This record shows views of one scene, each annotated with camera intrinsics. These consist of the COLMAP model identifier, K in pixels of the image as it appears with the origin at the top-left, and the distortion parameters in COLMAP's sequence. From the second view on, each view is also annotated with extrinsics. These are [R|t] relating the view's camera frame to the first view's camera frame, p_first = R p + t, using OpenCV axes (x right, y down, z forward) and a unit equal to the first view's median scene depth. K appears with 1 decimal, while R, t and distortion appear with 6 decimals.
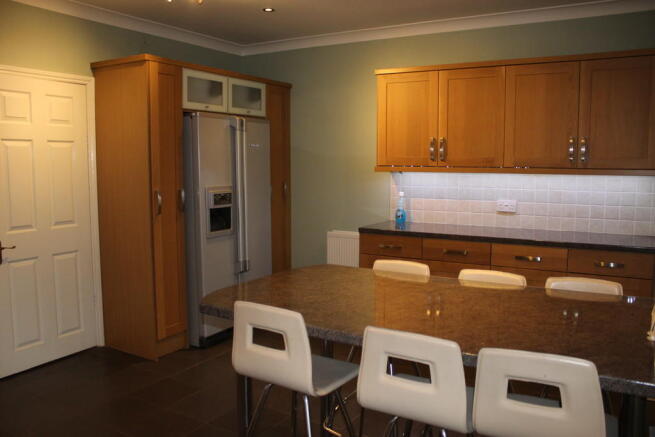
lens RADIAL K [[538.5, 0, 327.5], [0, 538.5, 218.5], [0, 0, 1]] dist [-0.147336, 0.005410]
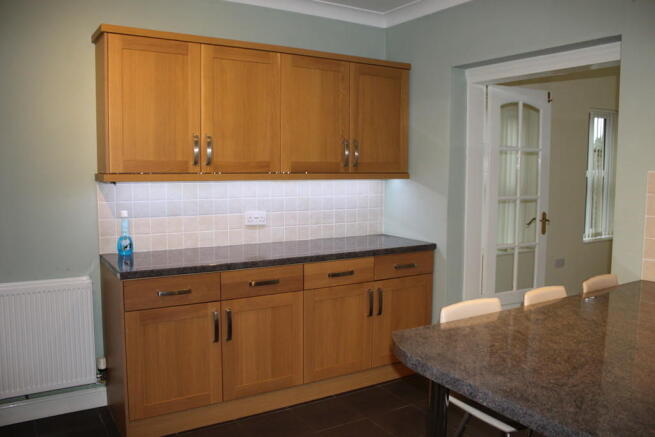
lens RADIAL K [[538.5, 0, 327.5], [0, 538.5, 218.5], [0, 0, 1]] dist [-0.147336, 0.005410]
pose [[0.477999, -0.078453, 0.874850, -0.367857], [0.085430, 0.995434, 0.042590, -0.051479], [-0.874196, 0.054380, 0.482519, 0.496821]]
